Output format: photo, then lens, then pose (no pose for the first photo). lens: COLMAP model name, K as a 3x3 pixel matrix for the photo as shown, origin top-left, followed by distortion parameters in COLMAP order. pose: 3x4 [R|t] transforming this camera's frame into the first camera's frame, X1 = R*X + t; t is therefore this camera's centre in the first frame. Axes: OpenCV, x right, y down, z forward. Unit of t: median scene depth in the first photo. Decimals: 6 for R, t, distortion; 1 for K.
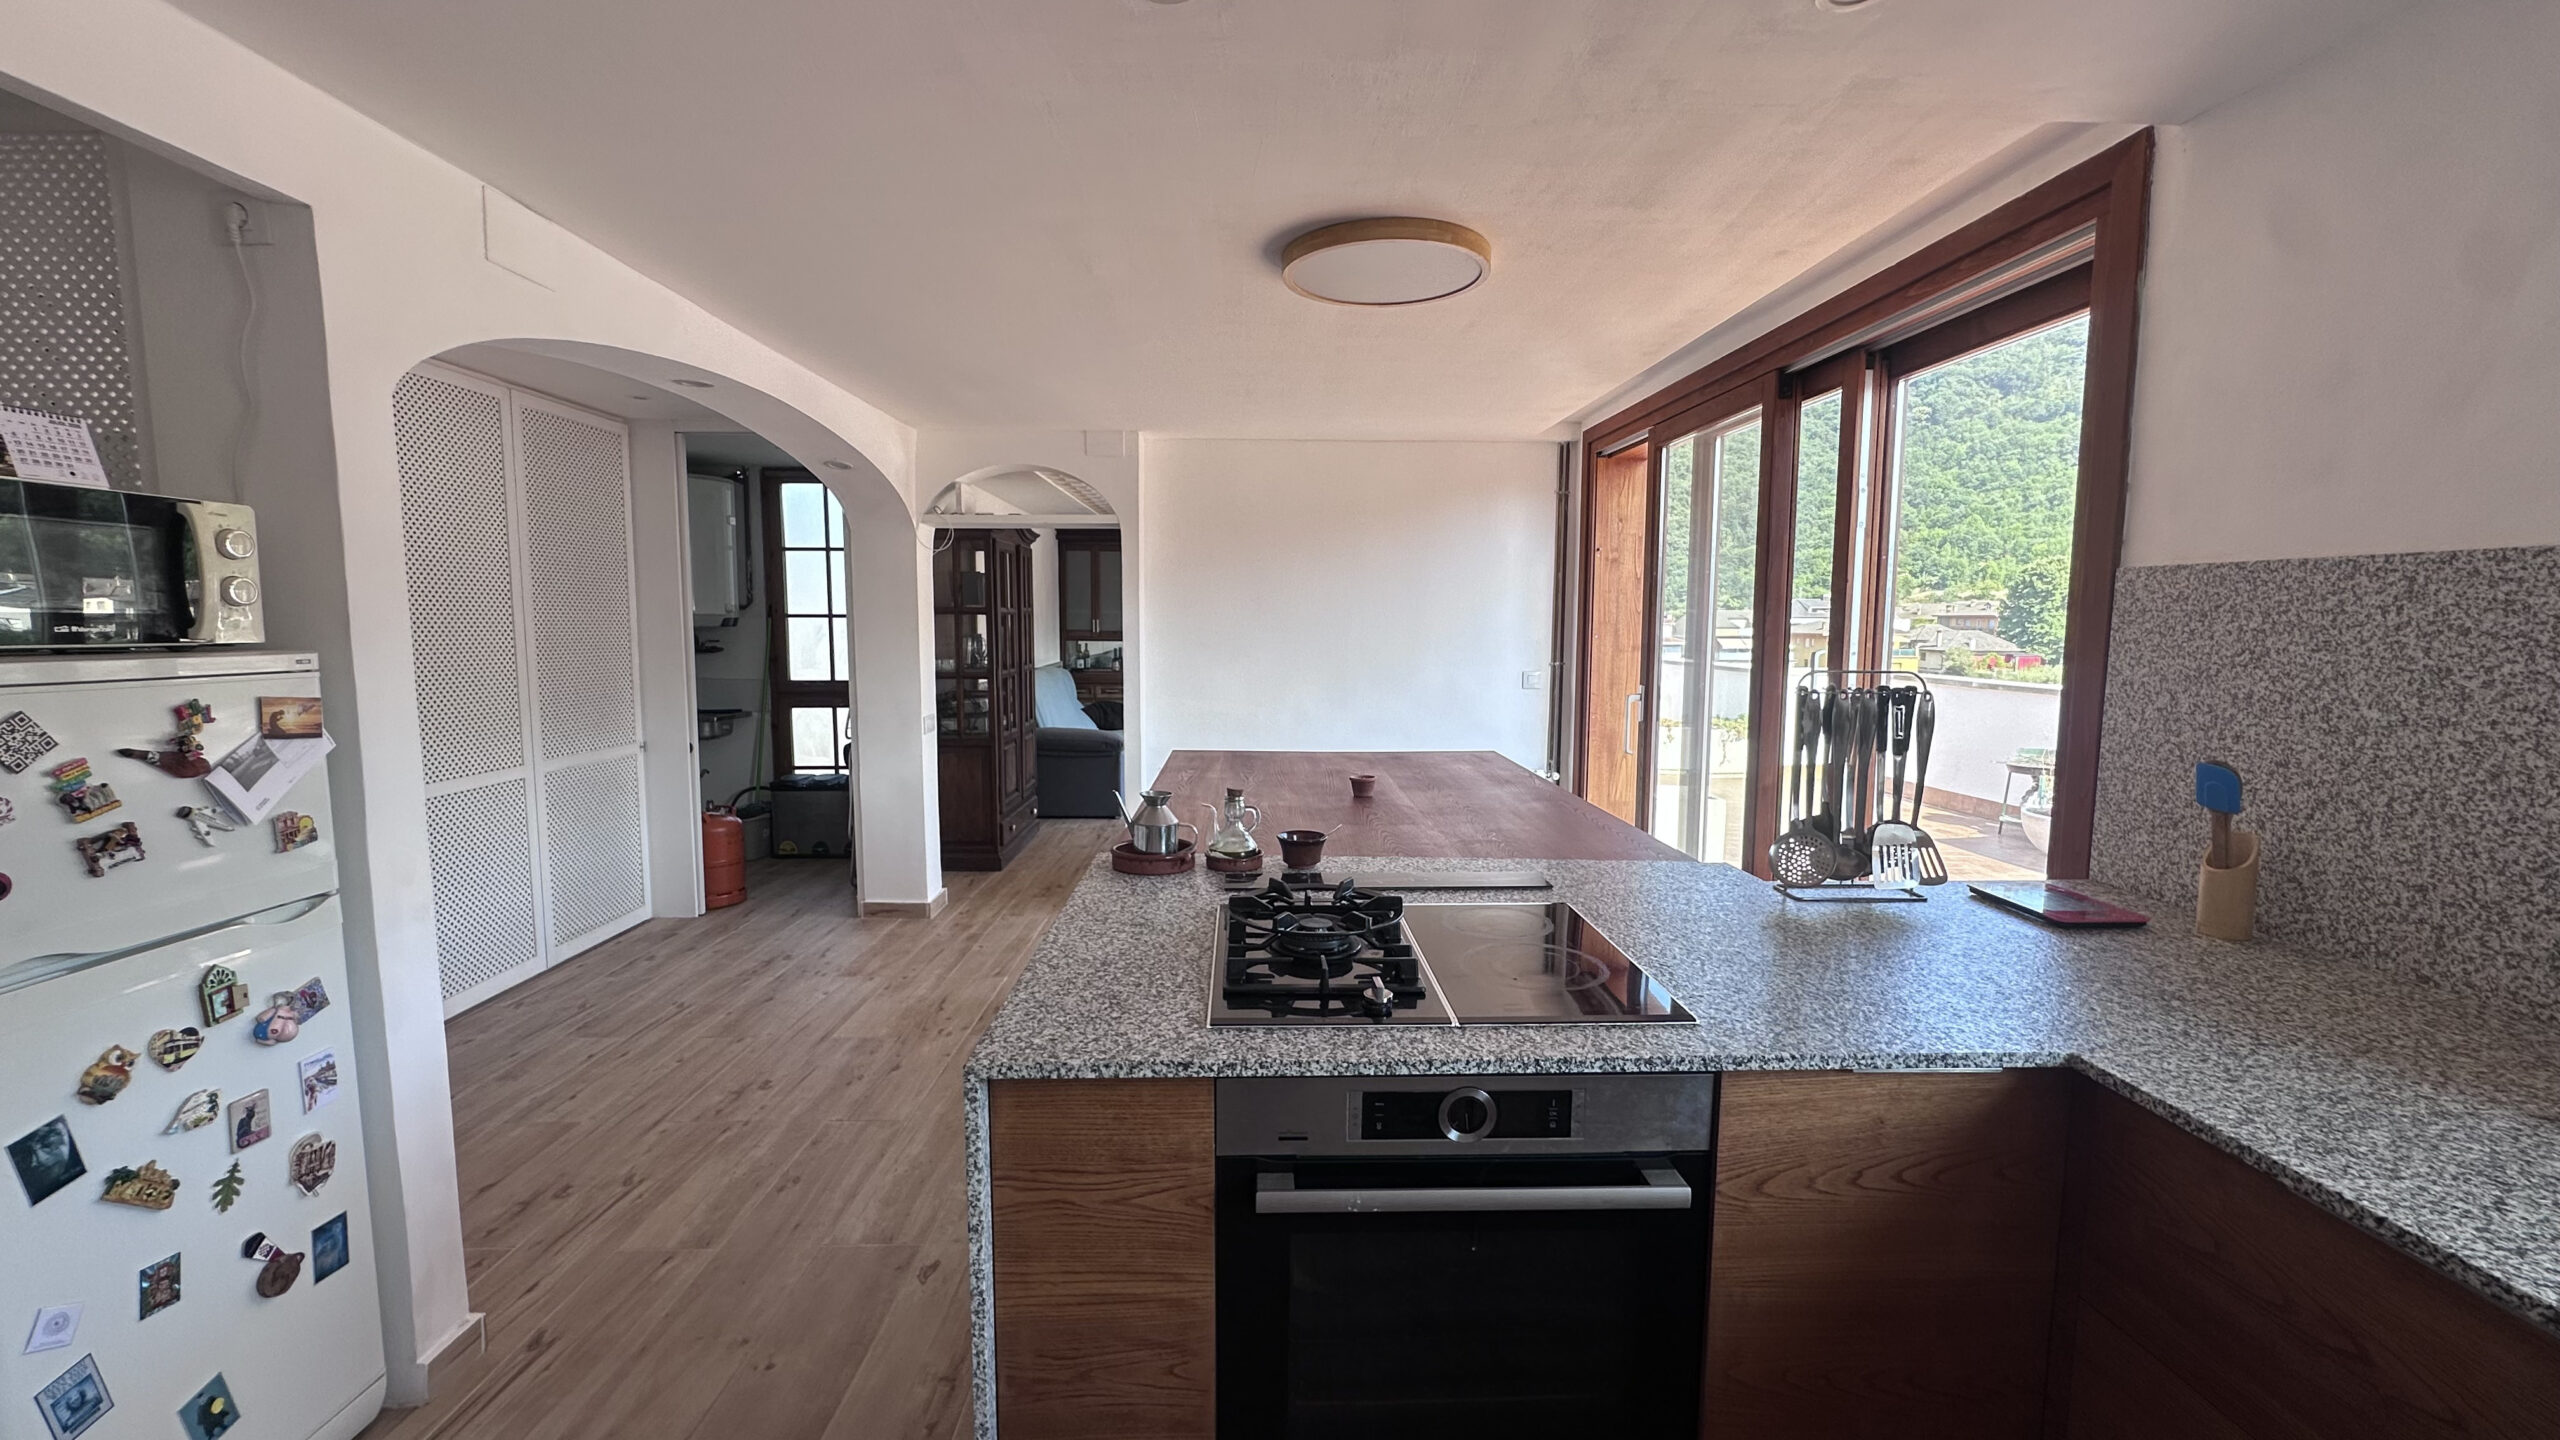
lens RADIAL K [[1025.1, 0, 1280.2], [0, 1025.1, 718.1], [0, 0, 1]] dist [-0.002626, -0.000172]
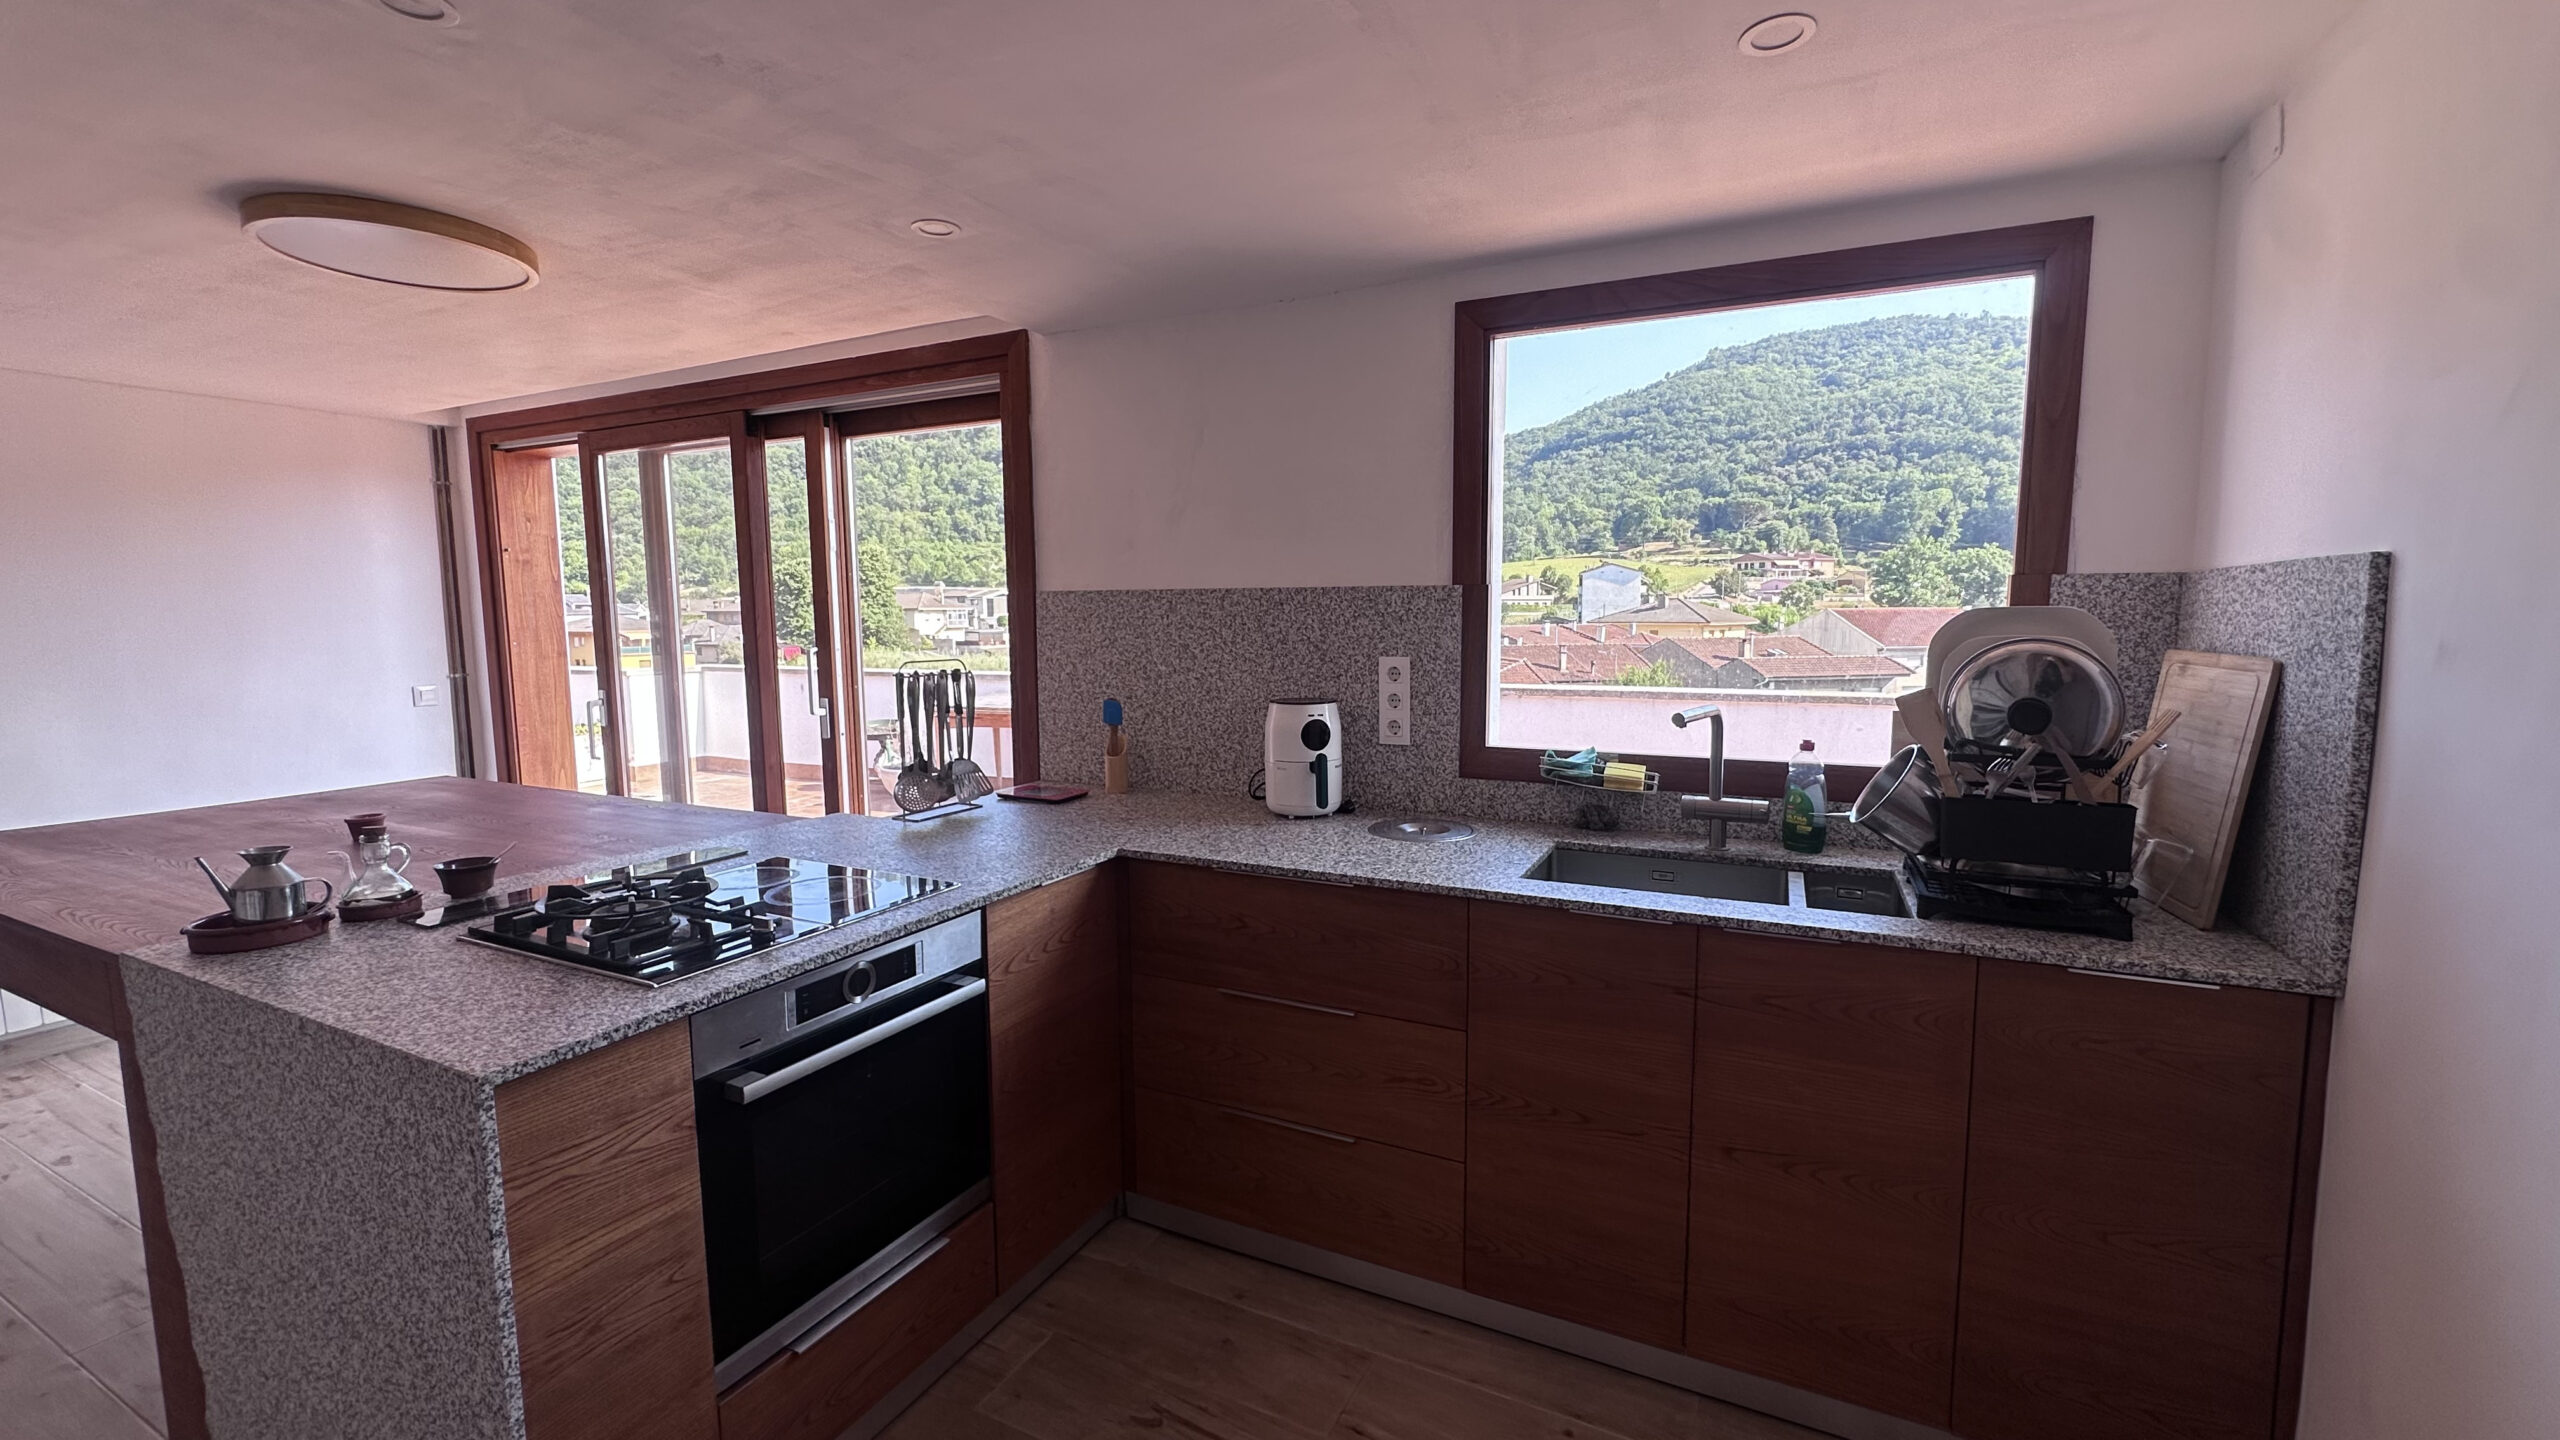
lens RADIAL K [[1025.1, 0, 1276.8], [0, 1025.1, 715.9], [0, 0, 1]] dist [-0.002626, -0.000172]
pose [[0.474860, -0.096789, 0.874723, -0.589226], [0.095160, 0.993753, 0.058301, -0.006126], [-0.874902, 0.055554, 0.481104, -0.165937]]
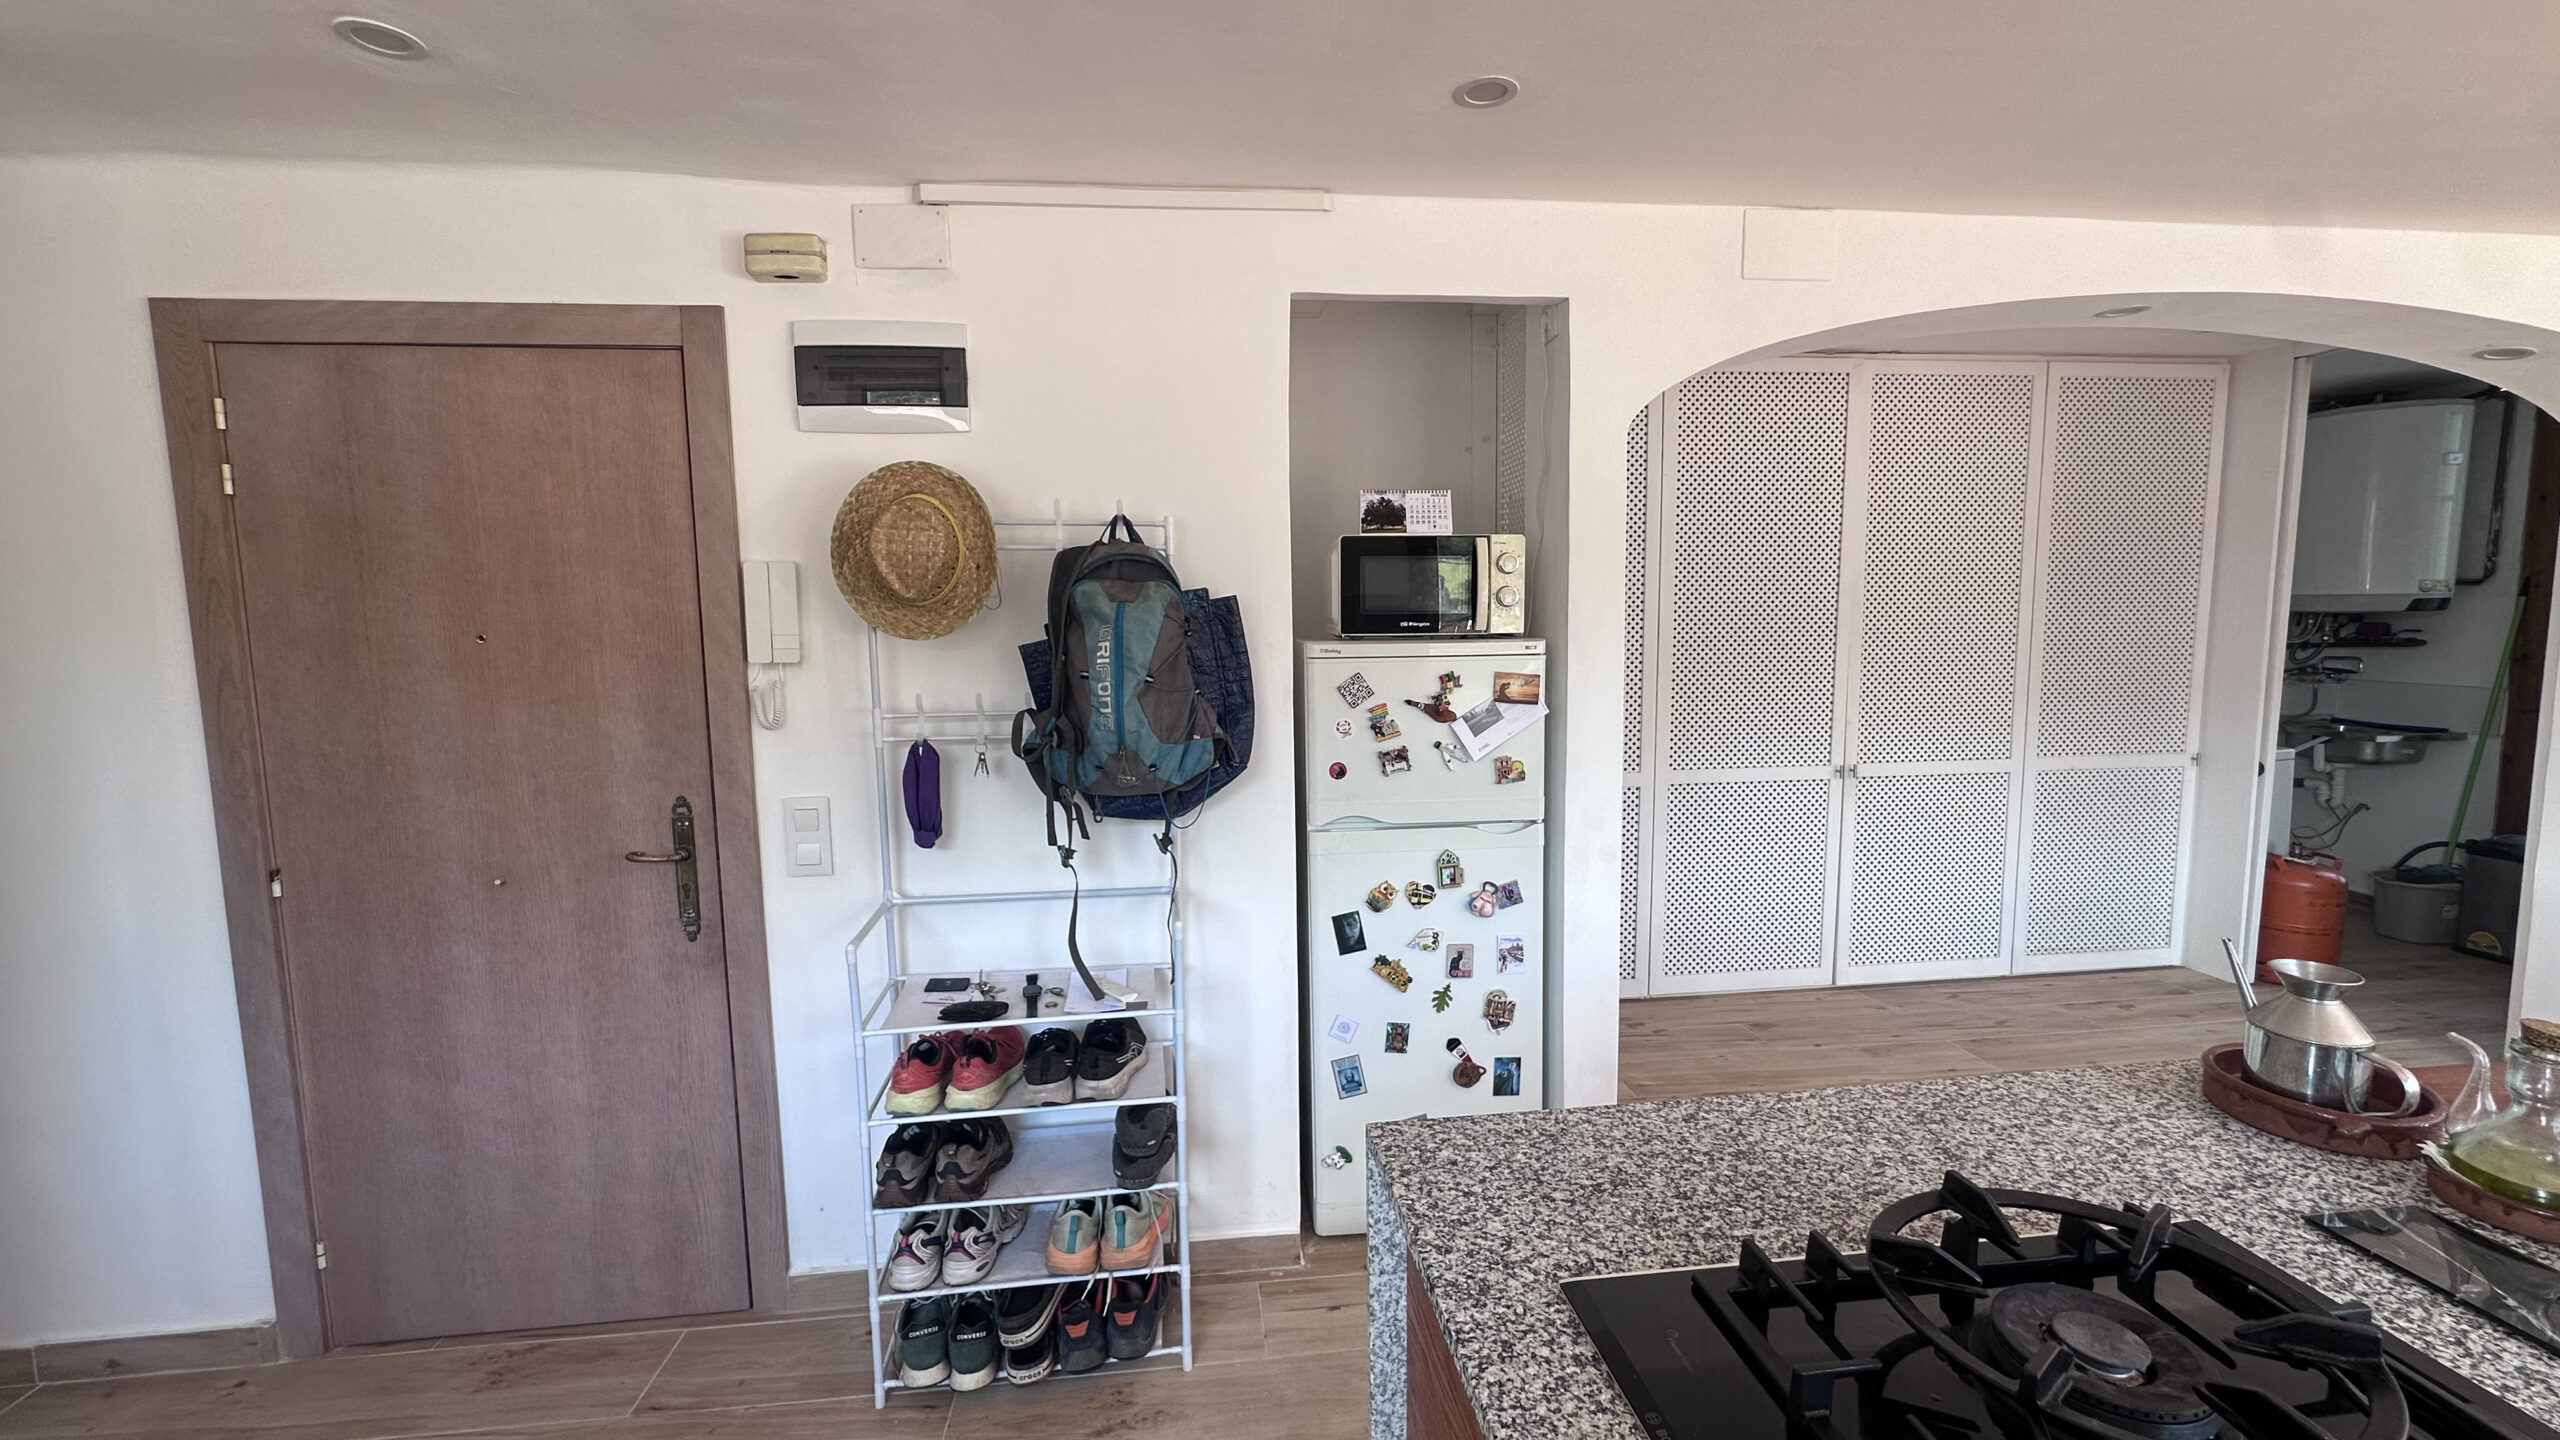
lens RADIAL K [[1025.1, 0, 1282.9], [0, 1025.1, 717.1], [0, 0, 1]] dist [-0.002626, -0.000172]
pose [[0.083964, 0.097331, -0.991704, 0.401103], [-0.080206, 0.992649, 0.090633, -0.066237], [0.993236, 0.071931, 0.091153, 0.610479]]
